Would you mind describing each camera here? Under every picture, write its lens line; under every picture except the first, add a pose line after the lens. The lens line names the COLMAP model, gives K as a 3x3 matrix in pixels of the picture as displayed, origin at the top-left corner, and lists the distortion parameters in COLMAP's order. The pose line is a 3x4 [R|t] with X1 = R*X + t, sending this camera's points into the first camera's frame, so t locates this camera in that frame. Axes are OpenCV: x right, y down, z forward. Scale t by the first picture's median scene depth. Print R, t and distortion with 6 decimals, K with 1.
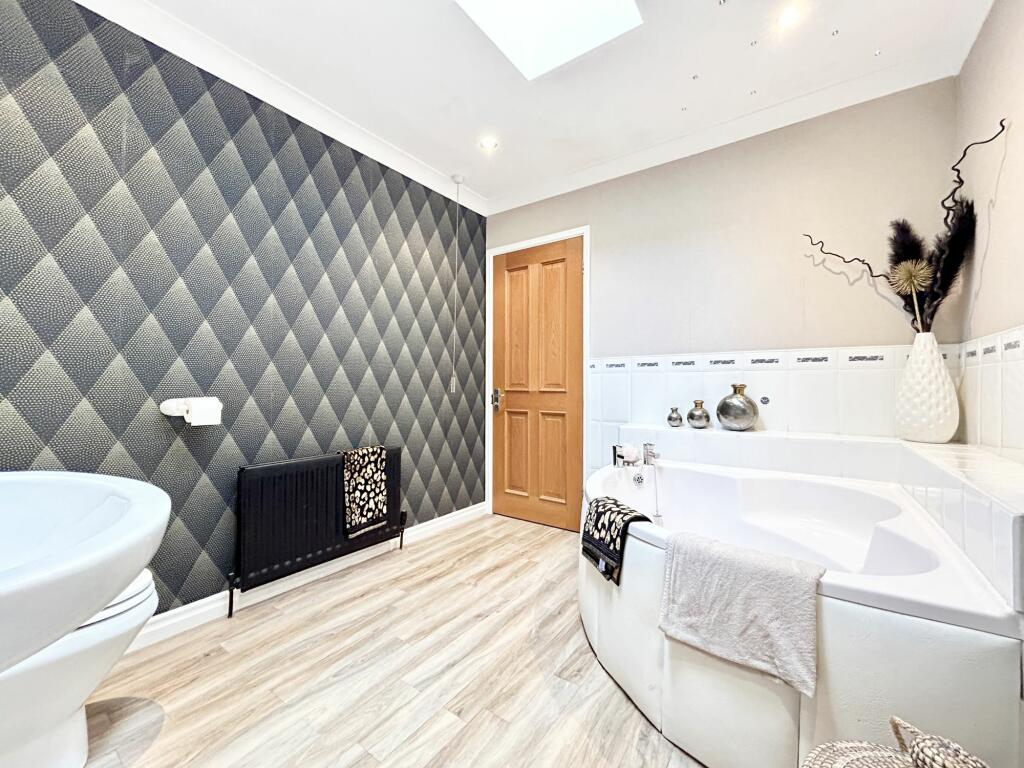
lens RADIAL K [[417.4, 0, 512.8], [0, 417.4, 384.9], [0, 0, 1]] dist [0.003648, 0.000068]
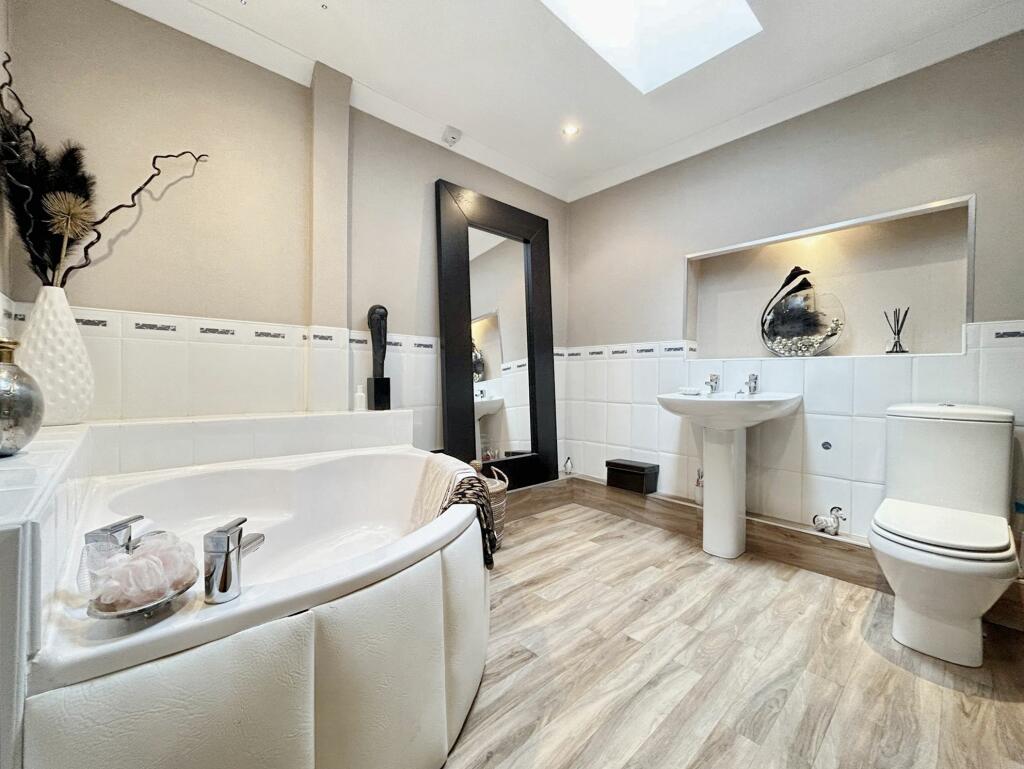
lens RADIAL K [[421.8, 0, 514.6], [0, 421.8, 381.4], [0, 0, 1]] dist [0.002987, 0.000755]
pose [[-0.978972, -0.016941, 0.203289, -0.036388], [-0.017036, 0.999854, 0.001281, 0.051142], [-0.203281, -0.002209, -0.979118, 1.972063]]
